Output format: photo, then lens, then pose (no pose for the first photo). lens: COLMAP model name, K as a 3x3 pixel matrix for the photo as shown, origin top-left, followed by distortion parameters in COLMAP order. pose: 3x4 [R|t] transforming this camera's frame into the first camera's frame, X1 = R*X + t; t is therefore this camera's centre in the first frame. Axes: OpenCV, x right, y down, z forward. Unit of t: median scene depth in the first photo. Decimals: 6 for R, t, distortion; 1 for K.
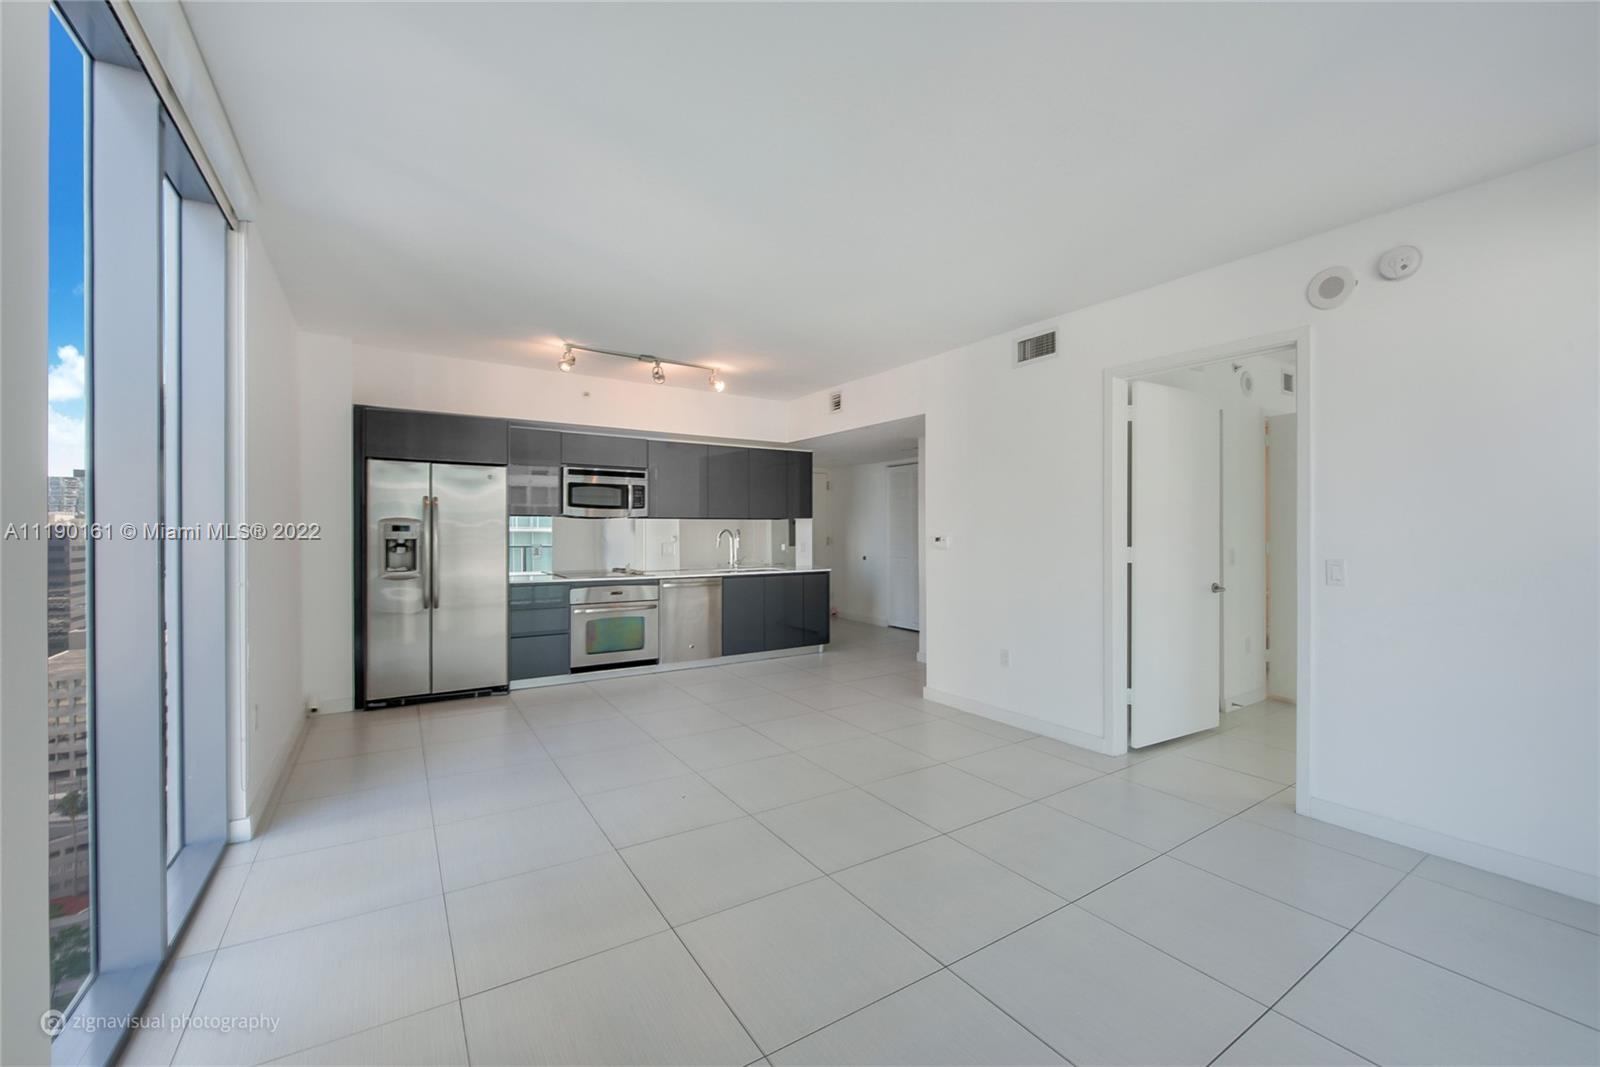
lens RADIAL K [[640.2, 0, 799.9], [0, 640.2, 535.5], [0, 0, 1]] dist [-0.001590, 0.000146]
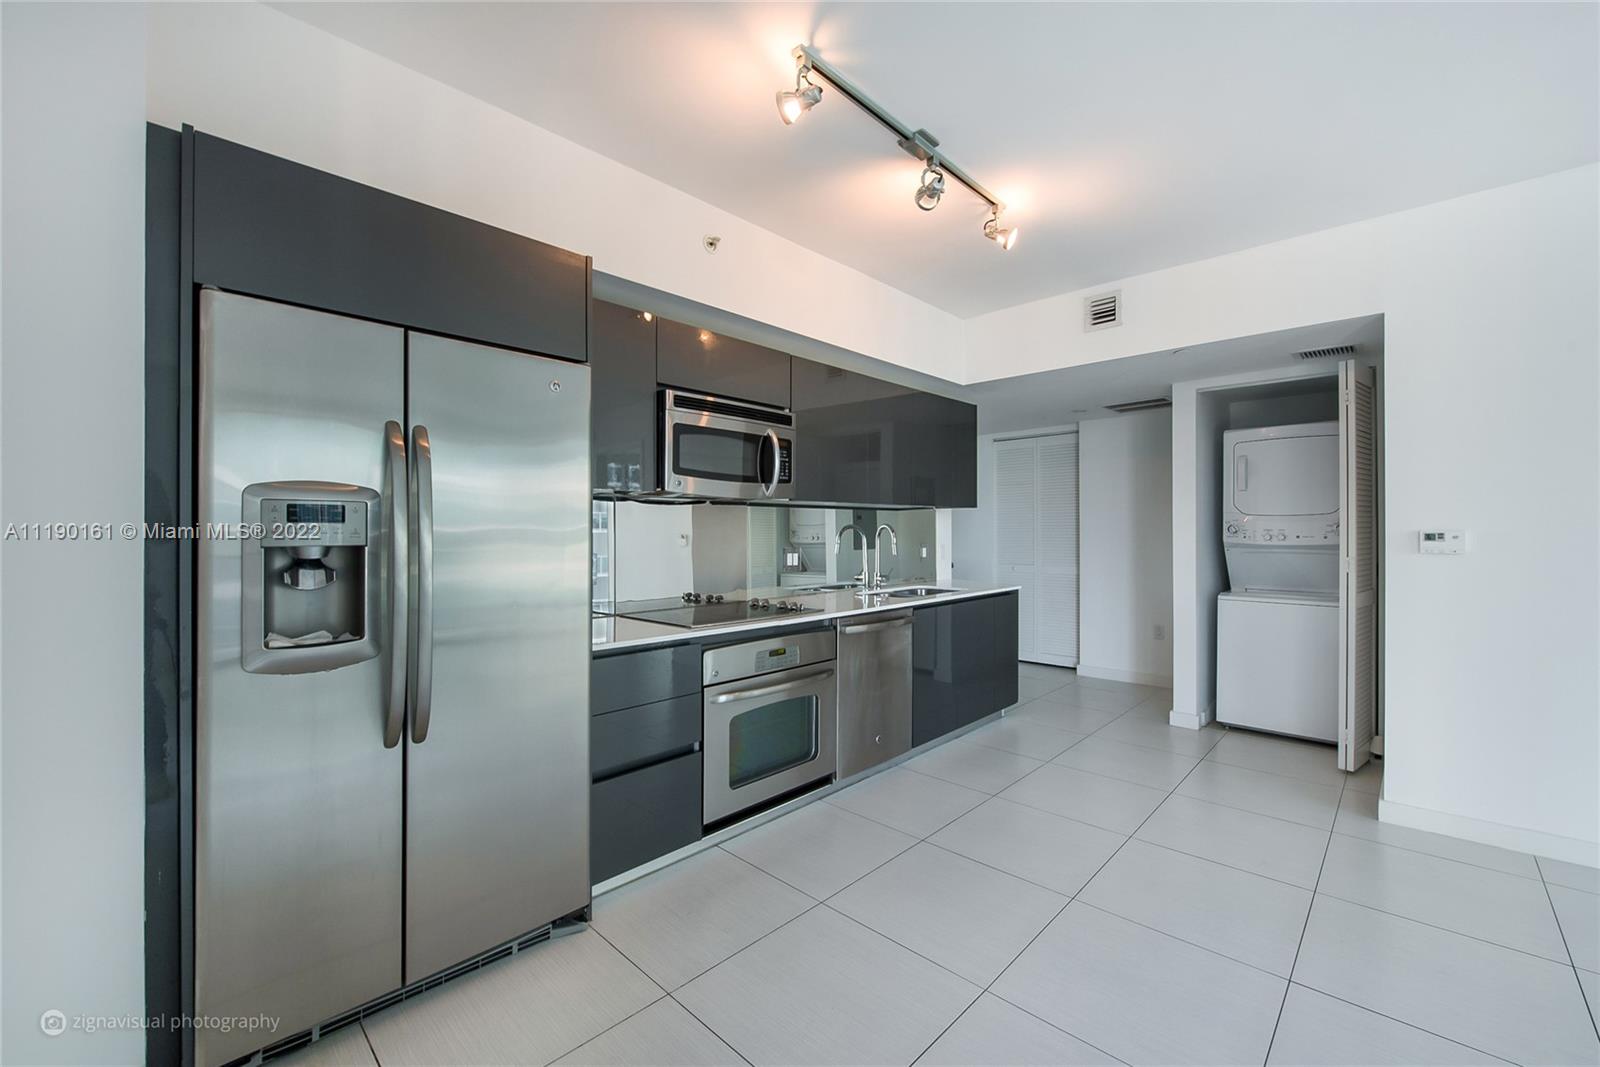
lens RADIAL K [[640.2, 0, 803.7], [0, 640.2, 527.5], [0, 0, 1]] dist [-0.001590, 0.000146]
pose [[0.969073, -0.002711, 0.246761, -0.416616], [0.006536, 0.999871, -0.014681, 0.002268], [-0.246689, 0.015840, 0.968965, 0.558343]]
